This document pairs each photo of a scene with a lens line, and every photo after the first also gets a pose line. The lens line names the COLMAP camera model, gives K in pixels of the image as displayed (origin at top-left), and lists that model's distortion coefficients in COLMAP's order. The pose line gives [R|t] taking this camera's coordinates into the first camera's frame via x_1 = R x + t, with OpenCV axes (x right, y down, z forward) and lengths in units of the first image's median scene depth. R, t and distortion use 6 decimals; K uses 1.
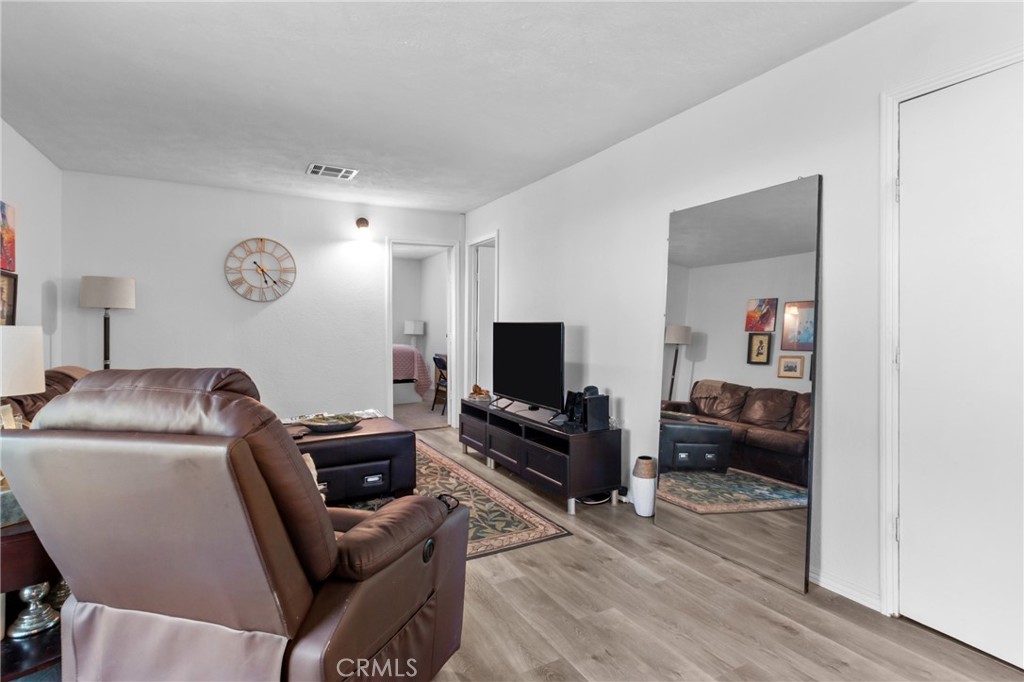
lens RADIAL K [[529.0, 0, 514.4], [0, 529.0, 336.8], [0, 0, 1]] dist [-0.002650, 0.002428]
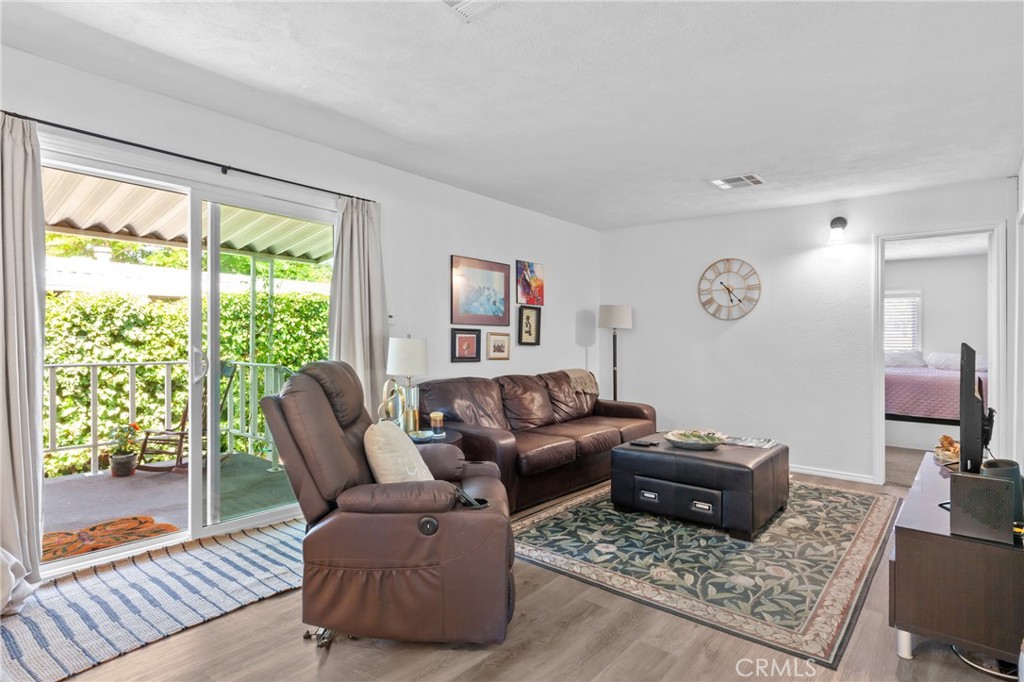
lens RADIAL K [[529.0, 0, 516.2], [0, 529.0, 340.8], [0, 0, 1]] dist [-0.002650, 0.002428]
pose [[0.368970, 0.007989, -0.929407, 0.387371], [-0.036163, 0.999329, -0.005766, -0.005017], [0.928738, 0.035737, 0.369011, 0.270718]]
